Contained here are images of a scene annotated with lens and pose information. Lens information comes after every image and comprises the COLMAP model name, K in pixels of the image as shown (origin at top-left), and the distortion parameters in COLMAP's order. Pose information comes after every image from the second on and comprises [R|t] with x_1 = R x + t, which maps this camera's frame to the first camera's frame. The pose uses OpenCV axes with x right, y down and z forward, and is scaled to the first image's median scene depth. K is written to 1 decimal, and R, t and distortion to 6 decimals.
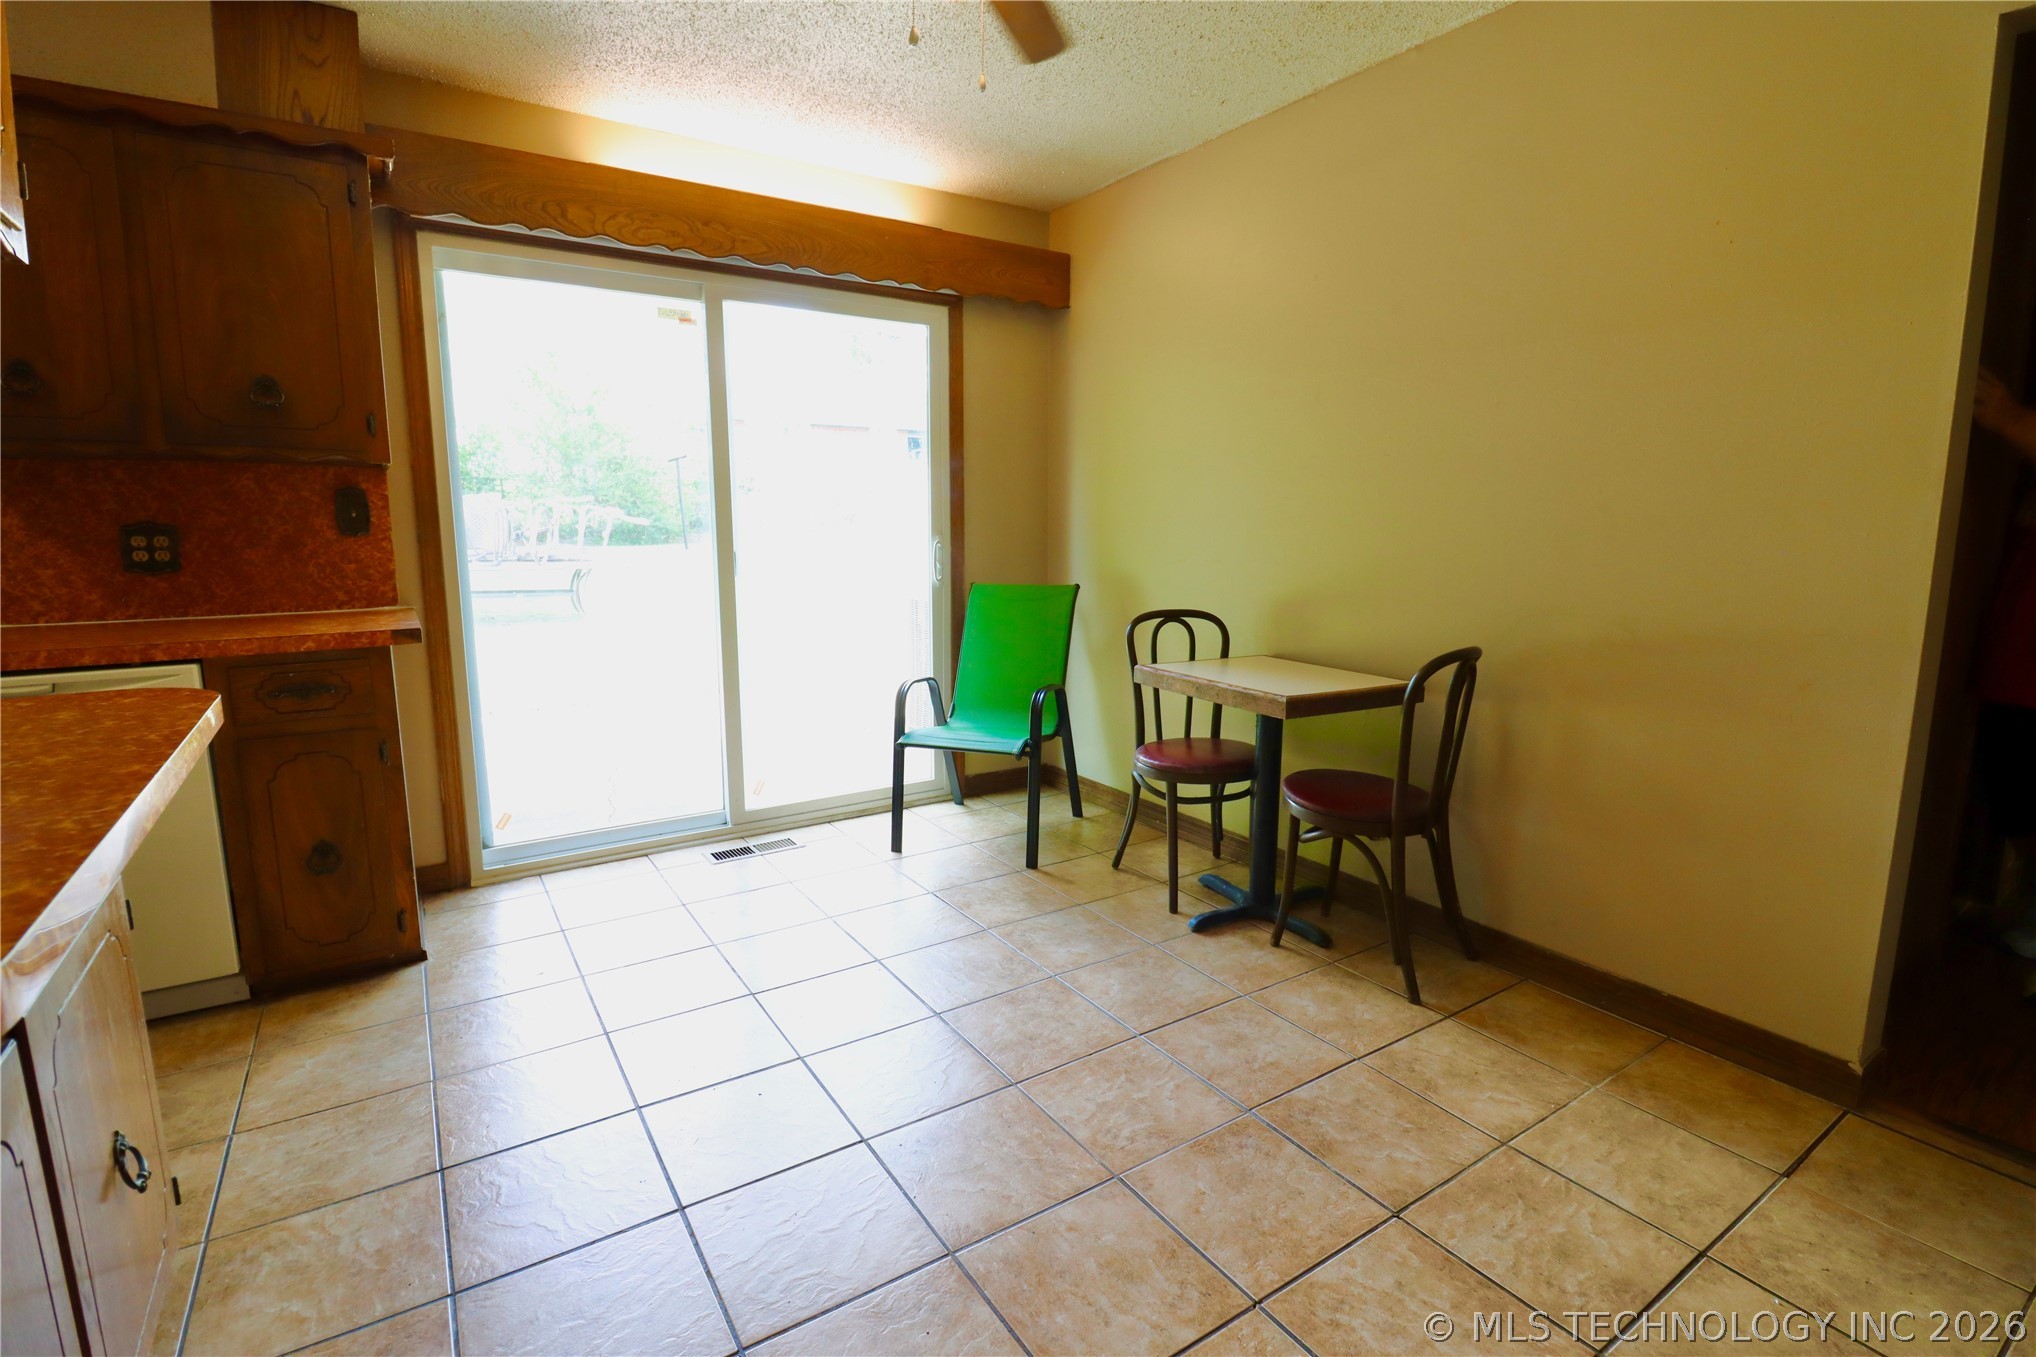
lens RADIAL K [[955.4, 0, 1040.5], [0, 955.4, 683.8], [0, 0, 1]] dist [-0.005171, -0.003106]
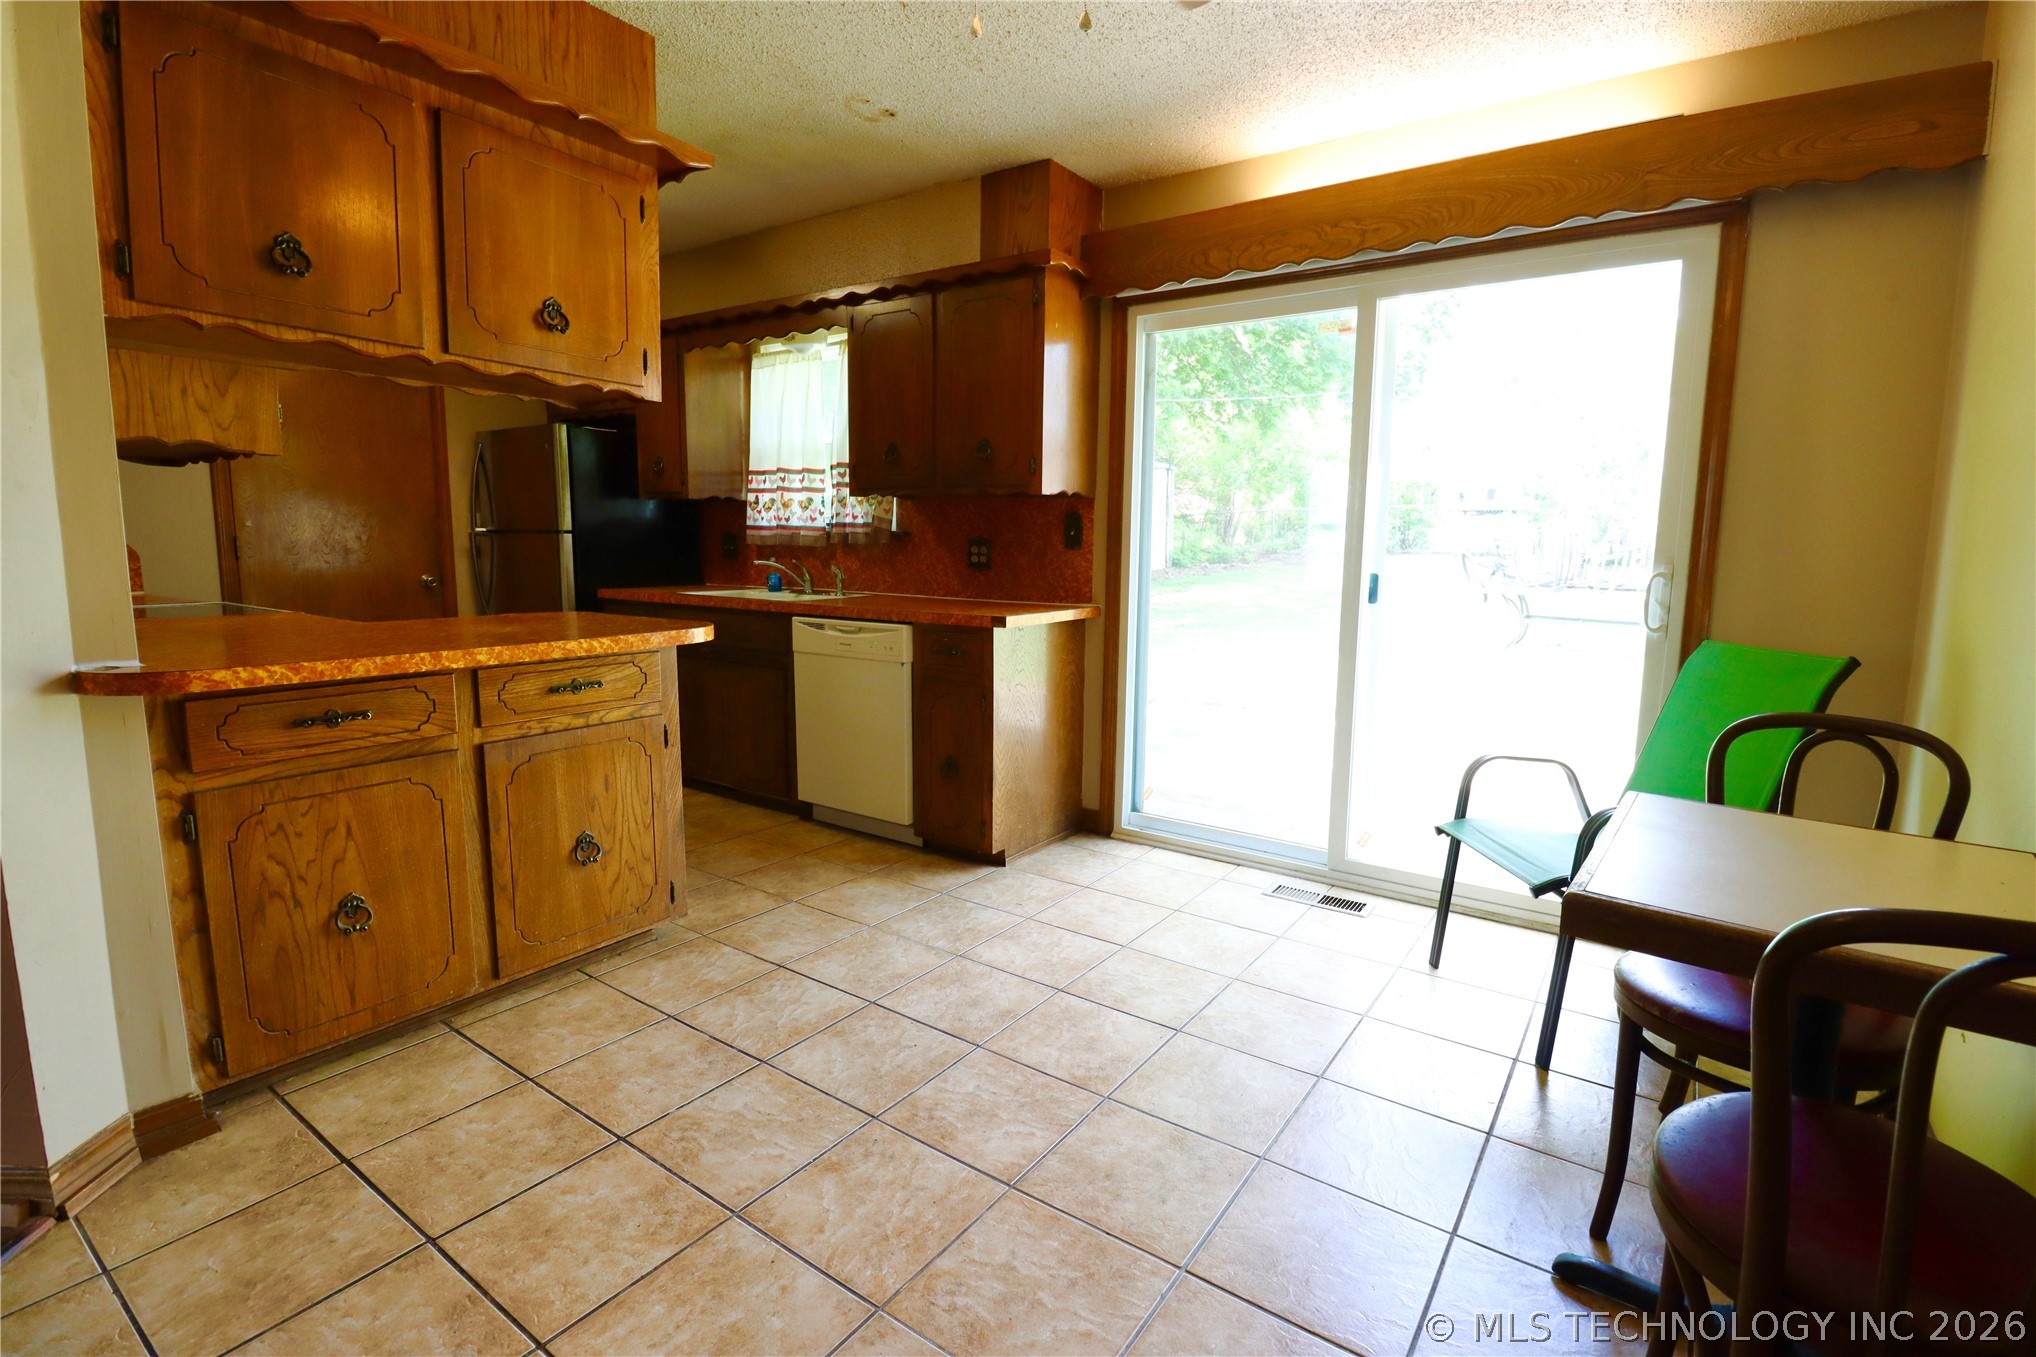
lens RADIAL K [[955.4, 0, 1019.0], [0, 955.4, 682.4], [0, 0, 1]] dist [-0.005171, -0.003106]
pose [[0.349340, 0.141313, -0.926279, 0.476796], [-0.169327, 0.981807, 0.085924, -0.068472], [0.921569, 0.126827, 0.366913, 0.426972]]
